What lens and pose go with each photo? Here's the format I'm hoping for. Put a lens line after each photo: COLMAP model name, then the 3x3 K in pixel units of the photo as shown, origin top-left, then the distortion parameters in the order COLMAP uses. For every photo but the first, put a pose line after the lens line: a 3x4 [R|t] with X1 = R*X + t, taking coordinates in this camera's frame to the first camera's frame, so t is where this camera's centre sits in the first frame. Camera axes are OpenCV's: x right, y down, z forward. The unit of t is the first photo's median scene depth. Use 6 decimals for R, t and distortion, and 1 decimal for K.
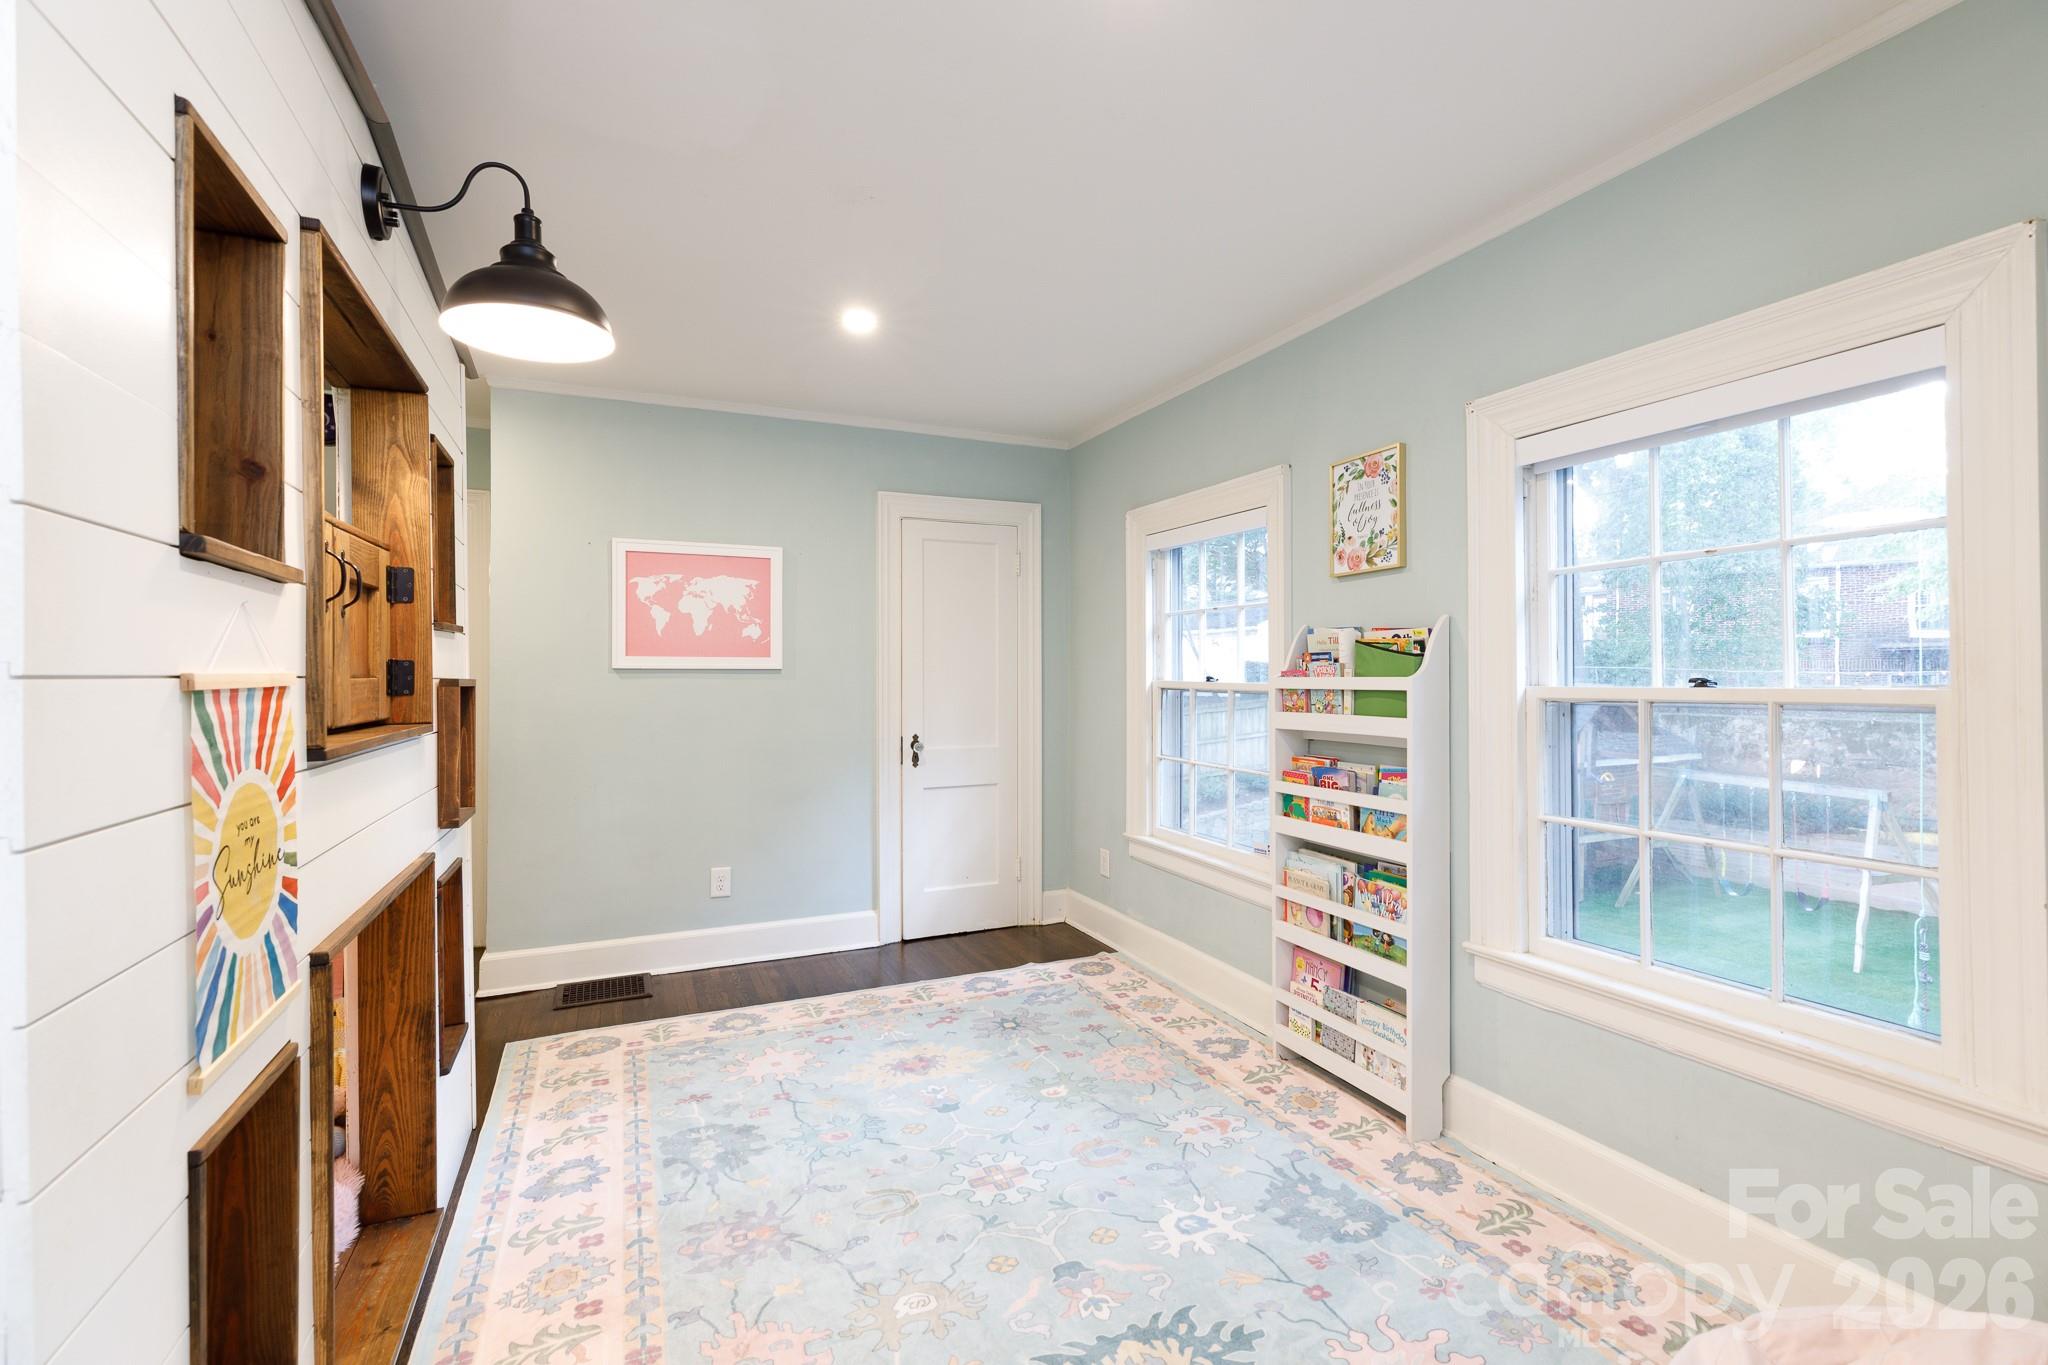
lens RADIAL K [[924.0, 0, 1019.8], [0, 924.0, 673.3], [0, 0, 1]] dist [0.002885, -0.000579]
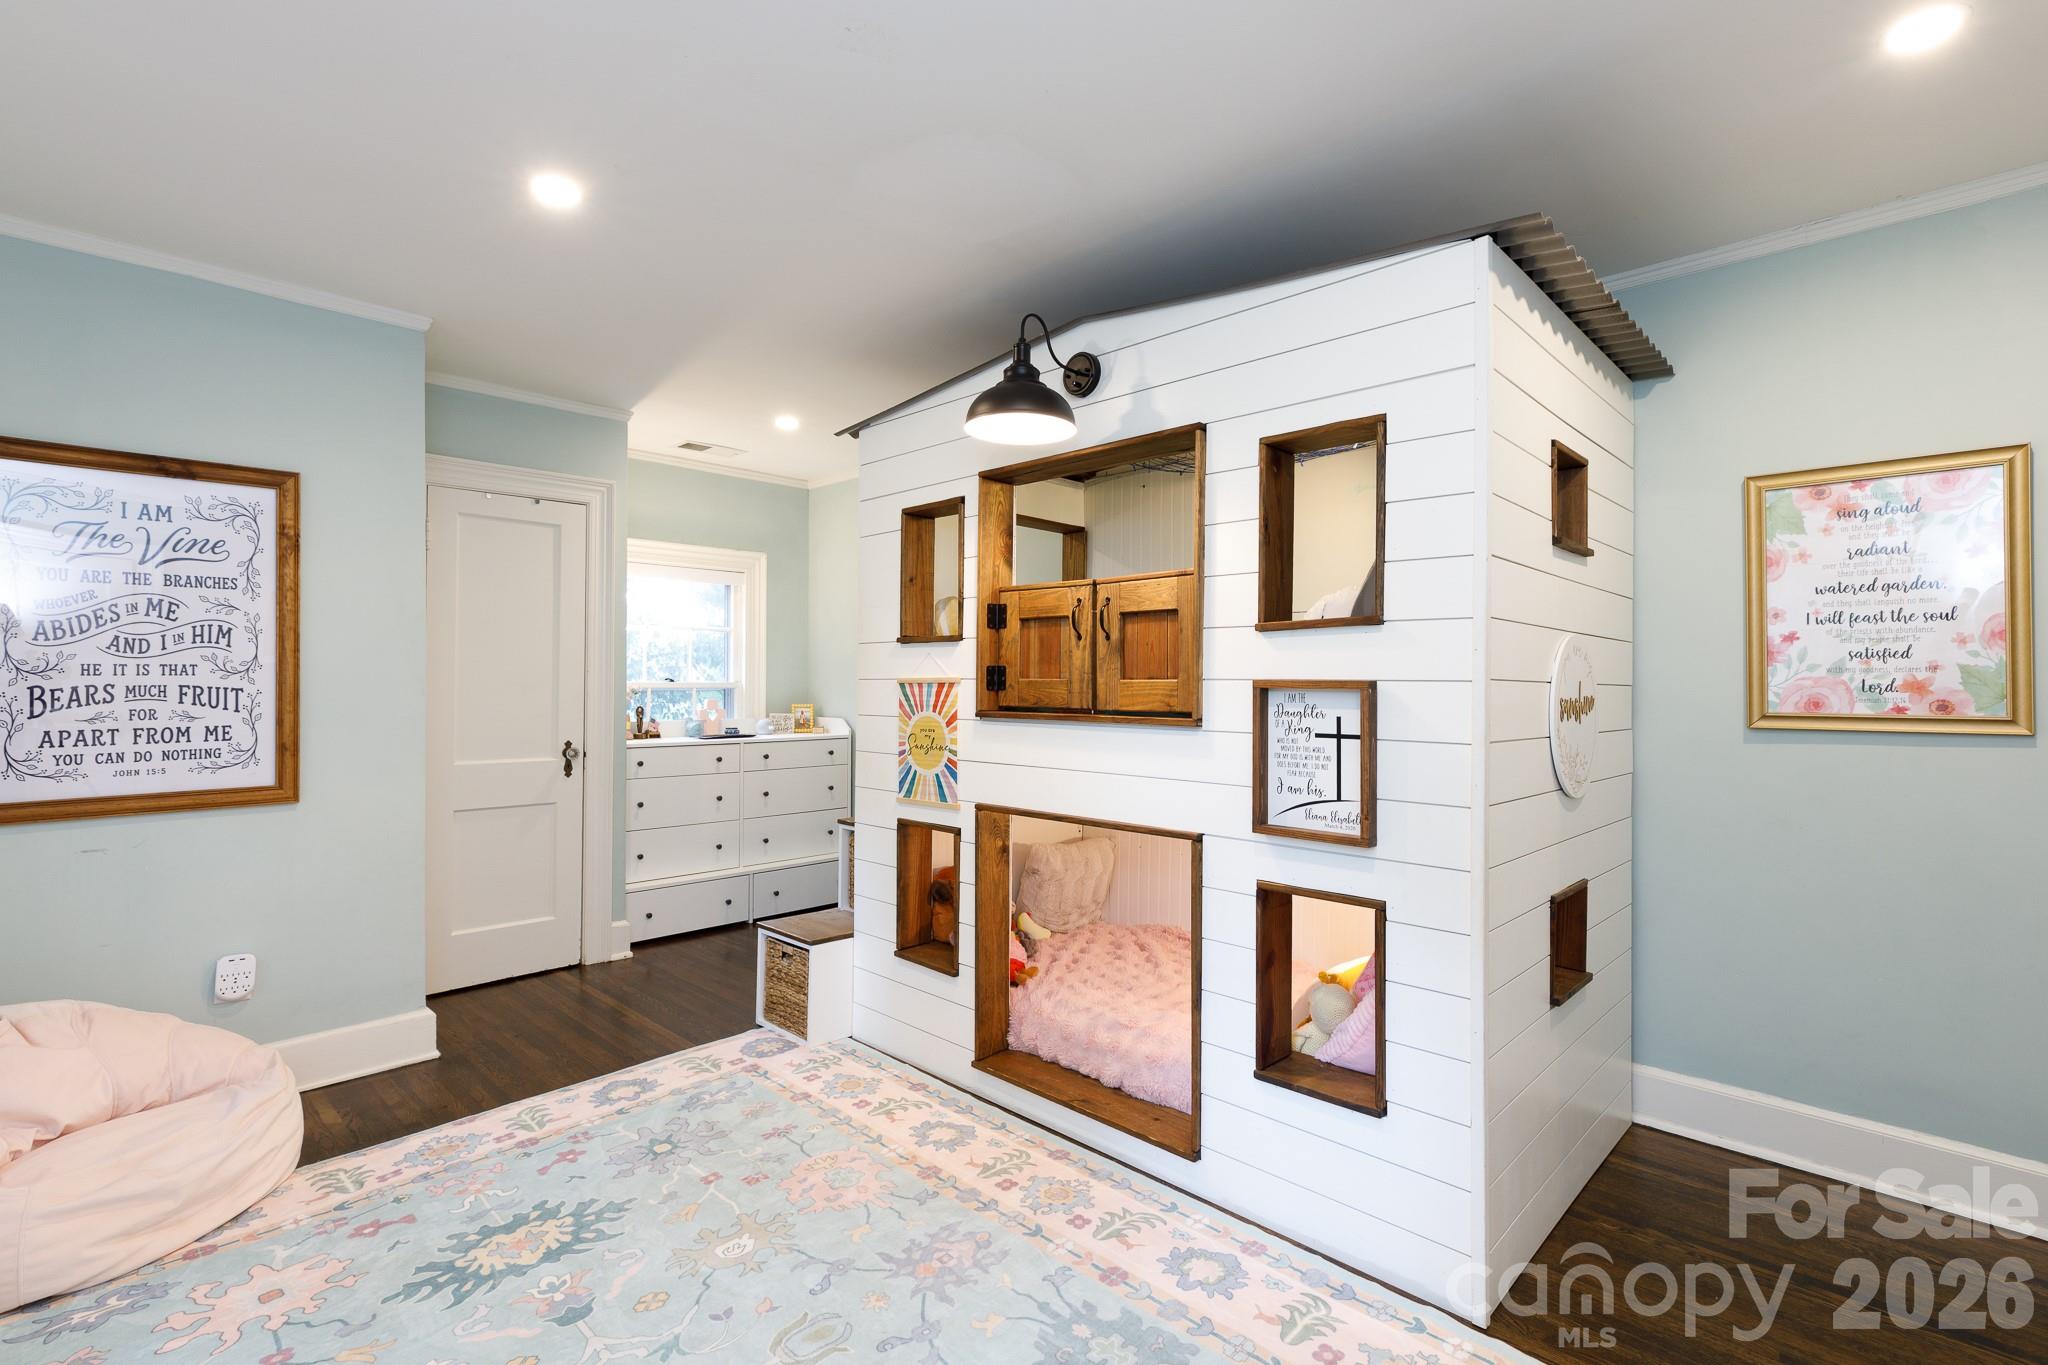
lens RADIAL K [[924.0, 0, 1011.0], [0, 924.0, 680.1], [0, 0, 1]] dist [0.002885, -0.000579]
pose [[-0.931353, 0.002155, -0.364110, -0.019697], [0.005185, 0.999960, -0.007345, 0.017284], [0.364079, -0.008729, -0.931327, 2.225820]]
